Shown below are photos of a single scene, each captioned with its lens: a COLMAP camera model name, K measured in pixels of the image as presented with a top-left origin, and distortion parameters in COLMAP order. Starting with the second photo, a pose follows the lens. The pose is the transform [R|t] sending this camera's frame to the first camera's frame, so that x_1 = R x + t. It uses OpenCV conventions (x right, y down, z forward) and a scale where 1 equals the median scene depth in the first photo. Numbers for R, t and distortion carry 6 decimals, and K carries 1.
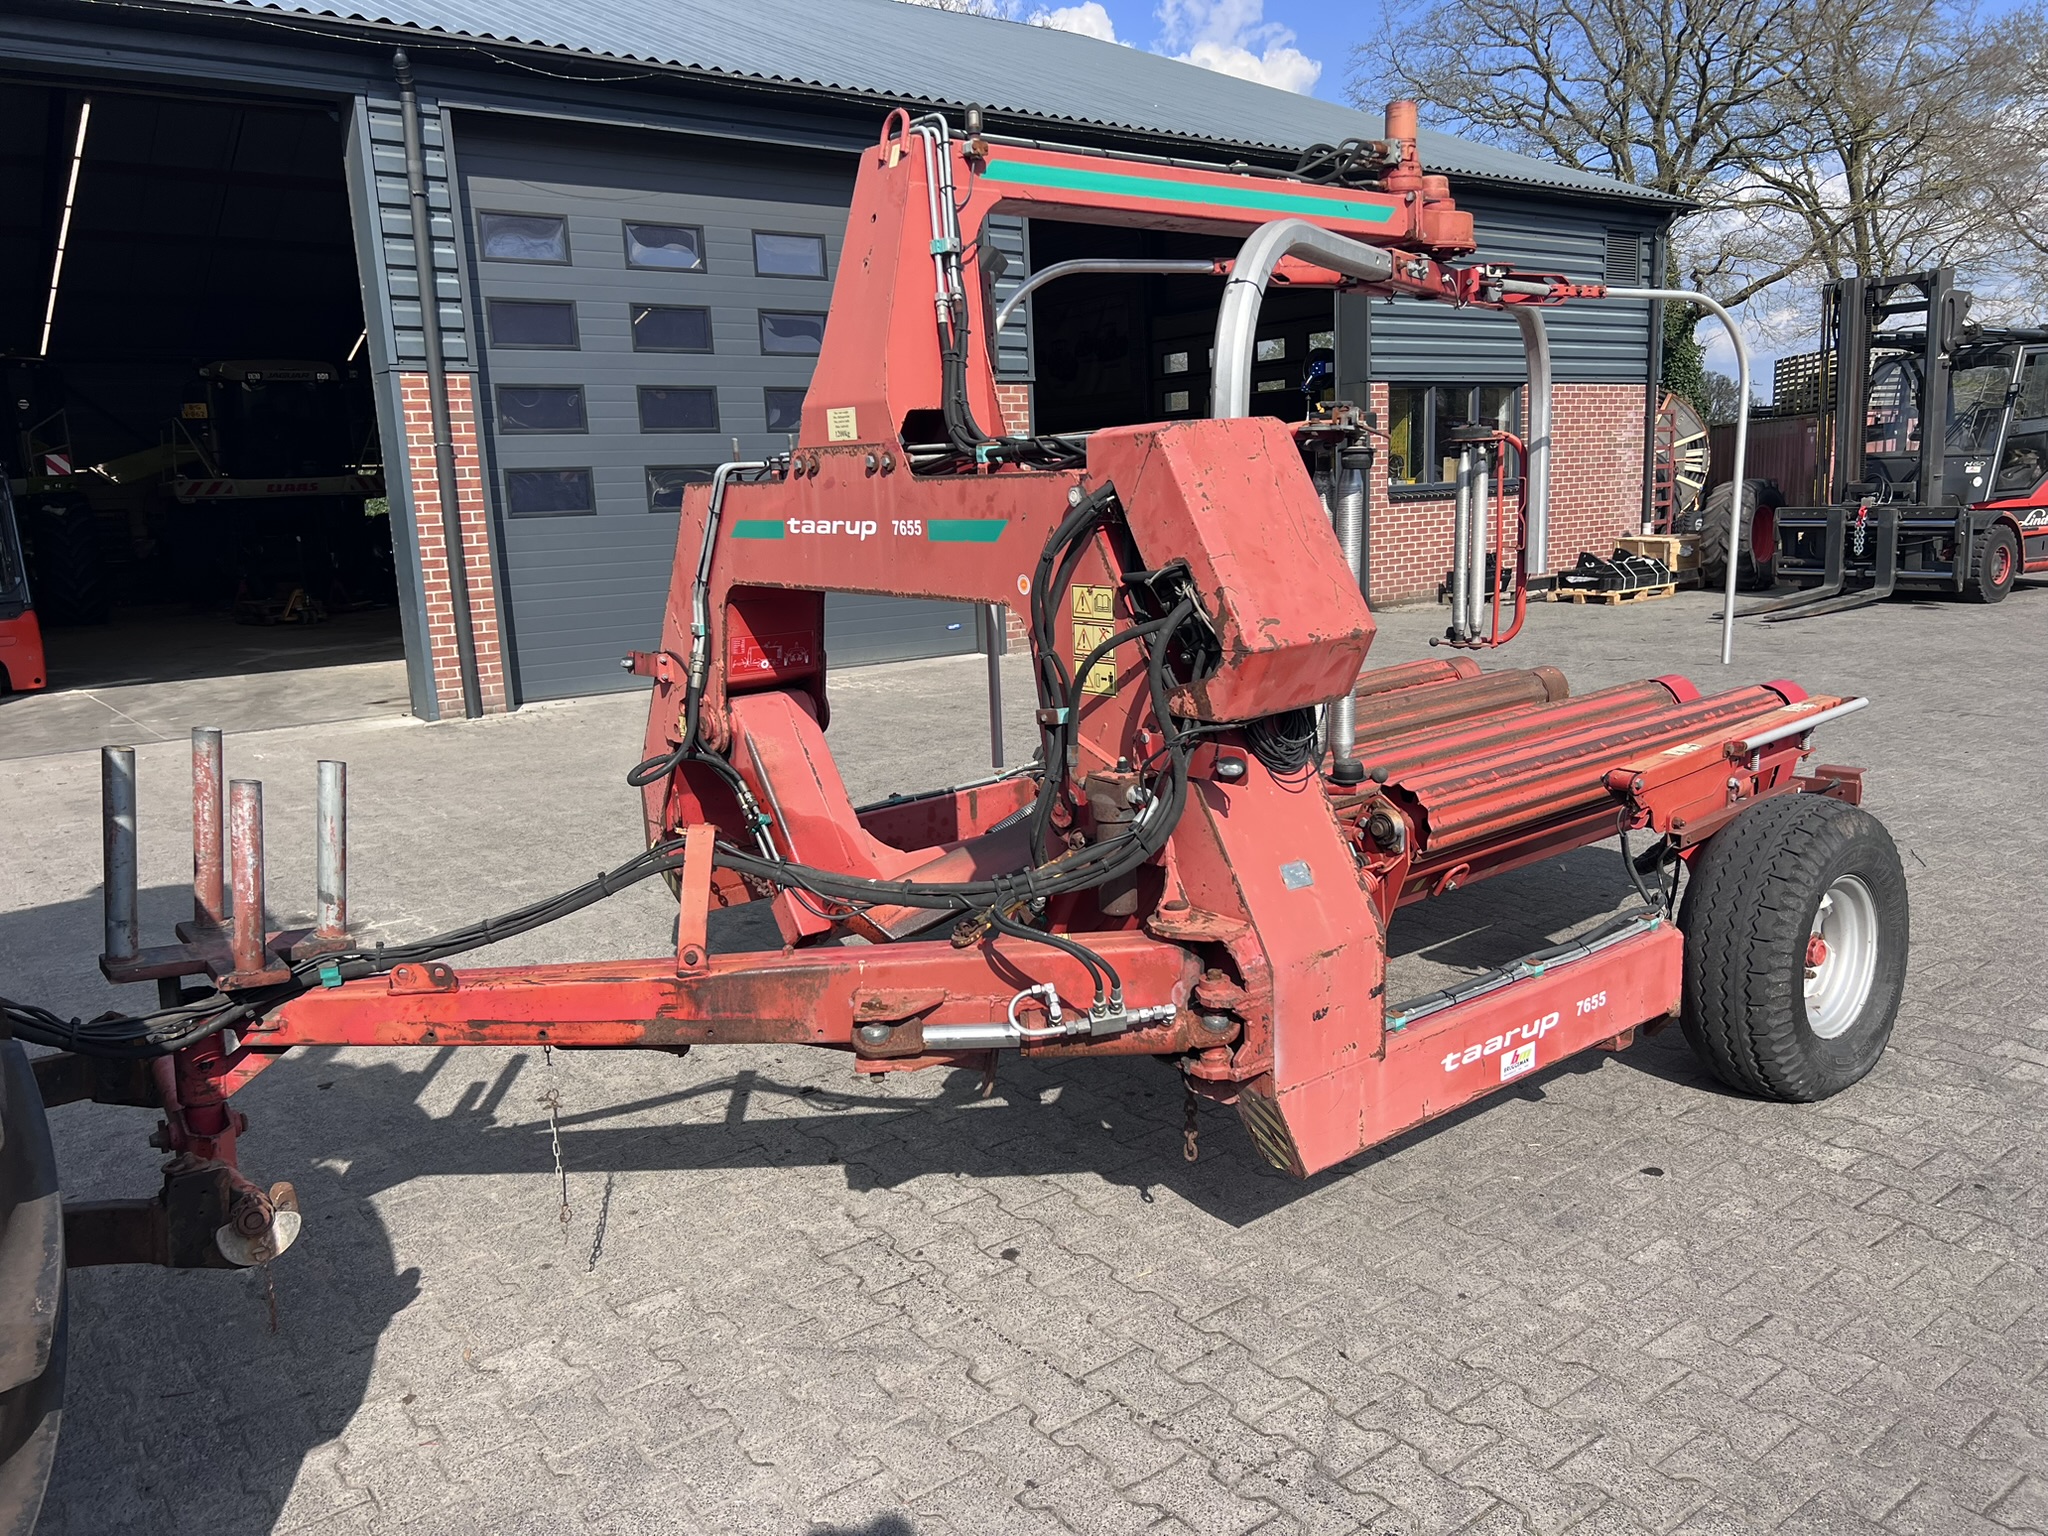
lens RADIAL K [[1543.2, 0, 1026.1], [0, 1543.2, 773.5], [0, 0, 1]] dist [0.048024, -0.052187]
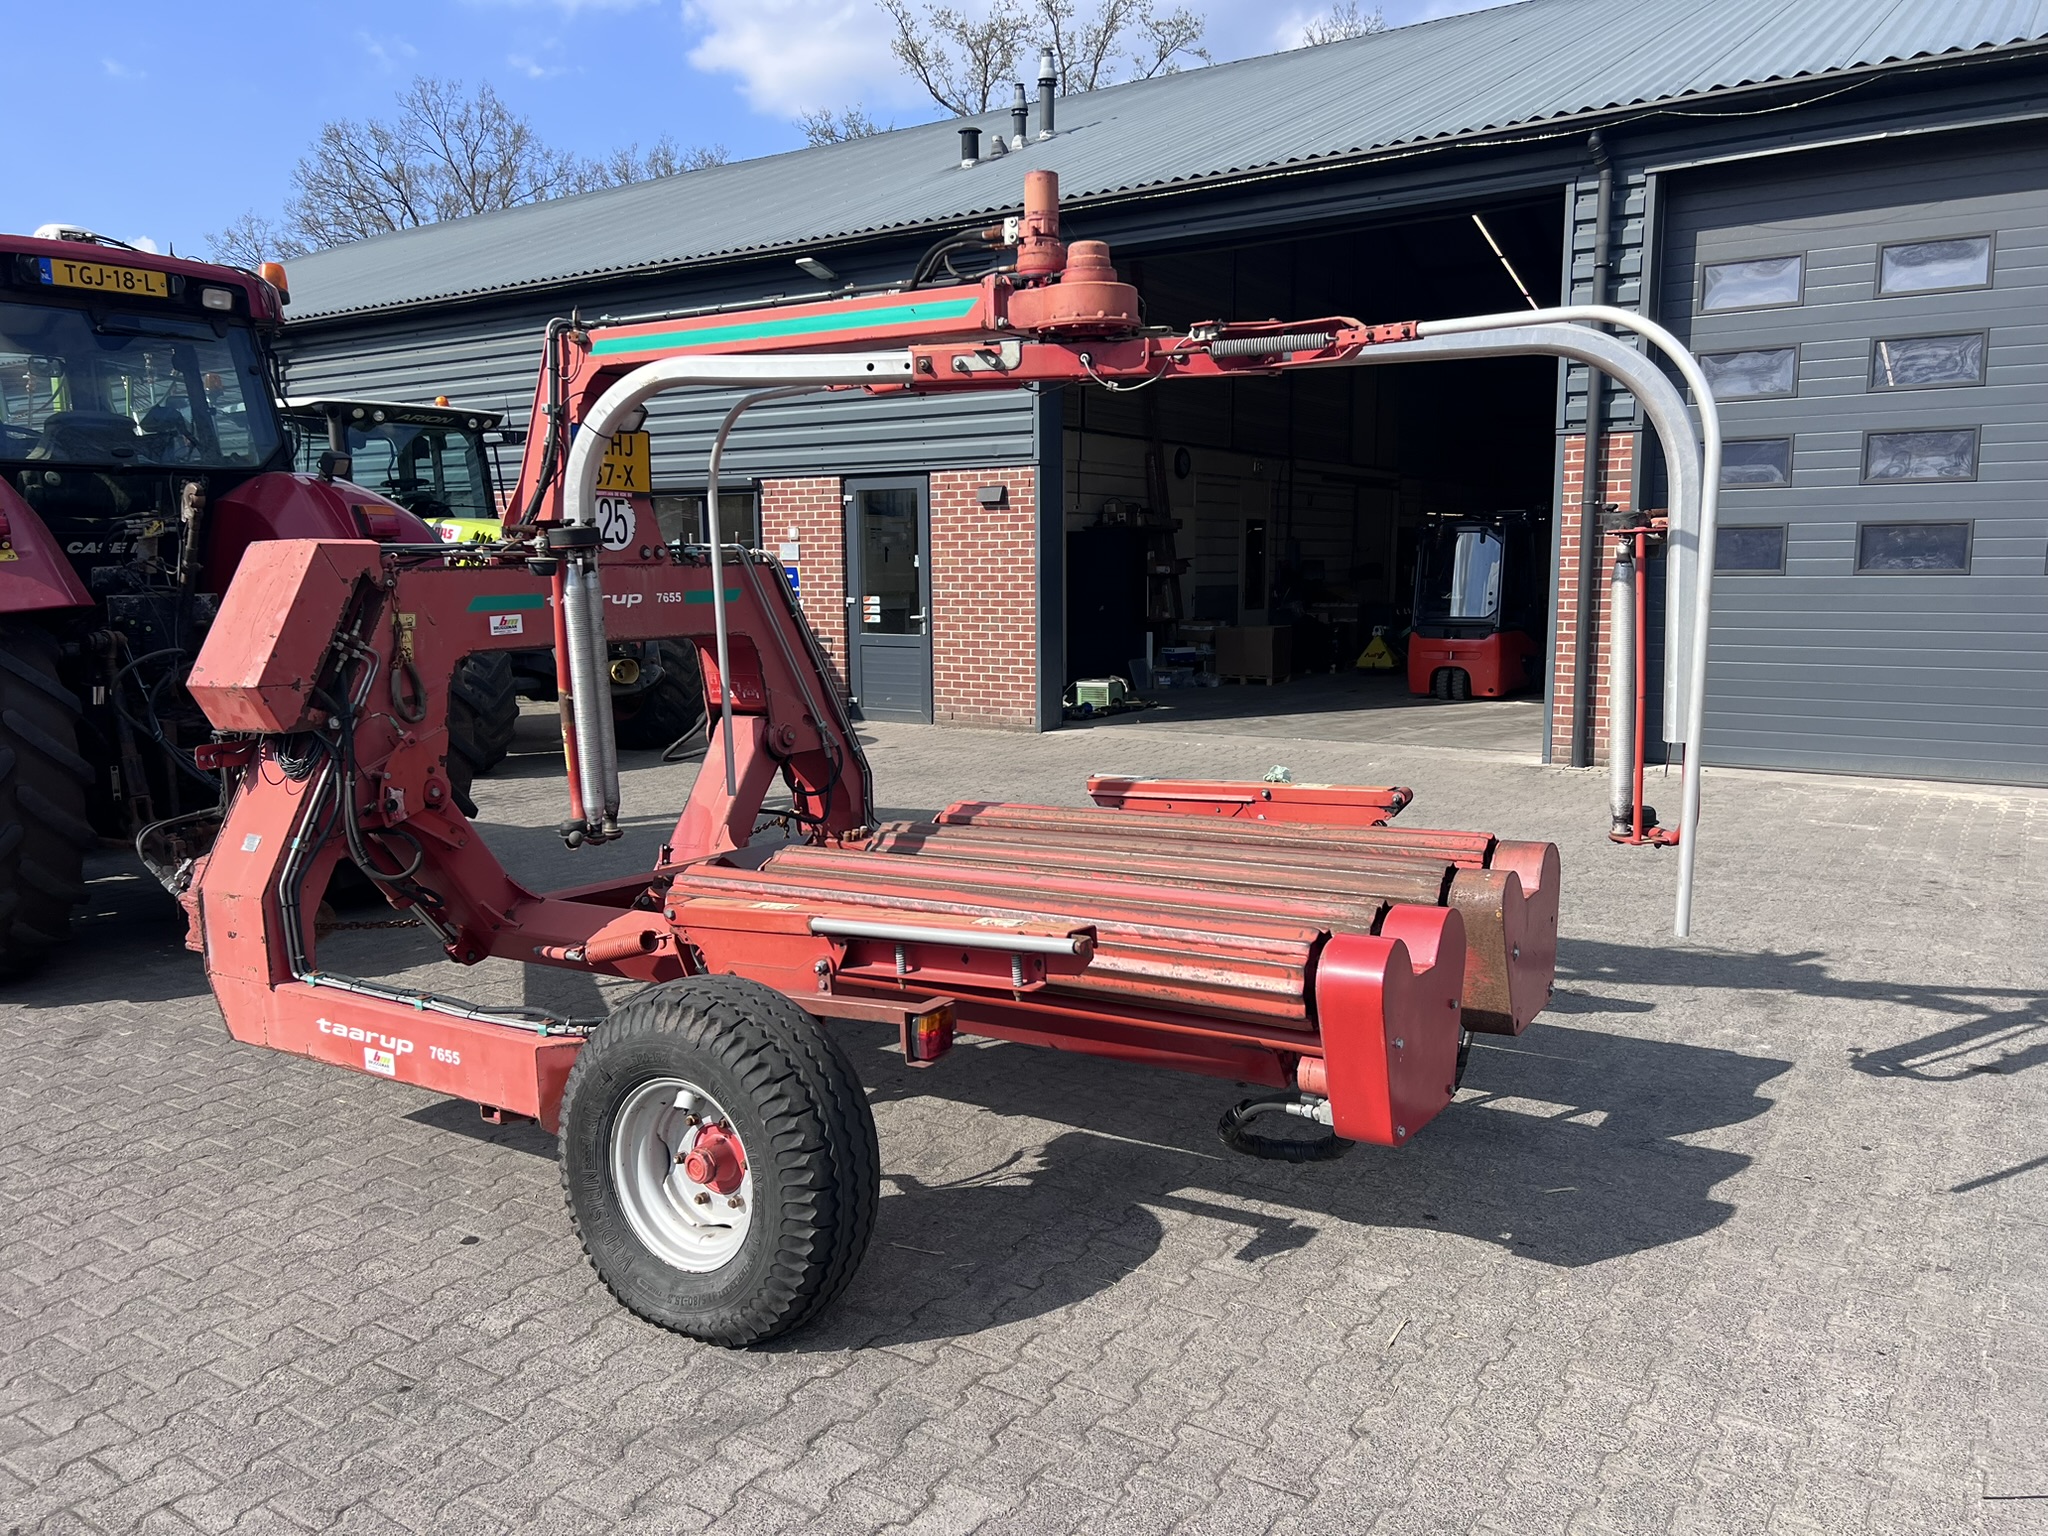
lens RADIAL K [[1530.6, 0, 1026.1], [0, 1530.6, 764.9], [0, 0, 1]] dist [0.056209, -0.055424]
pose [[0.324954, 0.159808, -0.932130, 0.512192], [-0.179278, 0.978158, 0.105200, -0.085246], [0.928582, 0.132926, 0.346507, 0.330554]]
